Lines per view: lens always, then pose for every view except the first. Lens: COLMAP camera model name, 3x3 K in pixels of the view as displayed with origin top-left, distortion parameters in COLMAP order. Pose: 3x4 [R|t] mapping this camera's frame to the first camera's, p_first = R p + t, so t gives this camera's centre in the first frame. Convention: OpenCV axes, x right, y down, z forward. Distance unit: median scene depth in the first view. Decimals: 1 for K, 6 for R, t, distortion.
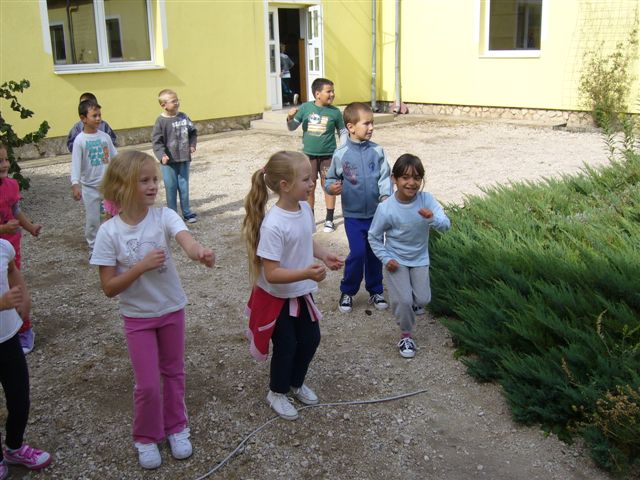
lens RADIAL K [[673.6, 0, 320.0], [0, 673.6, 240.0], [0, 0, 1]] dist [-0.080709, 0.039241]
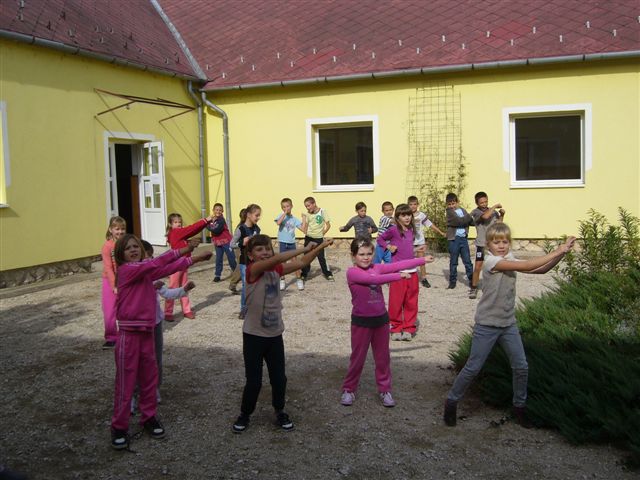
lens RADIAL K [[673.6, 0, 320.0], [0, 673.6, 240.0], [0, 0, 1]] dist [-0.080709, 0.039241]
pose [[0.927378, -0.034698, 0.372513, -0.169656], [0.108169, 0.978033, -0.178187, -0.014711], [-0.358148, 0.205541, 0.910760, 0.066732]]
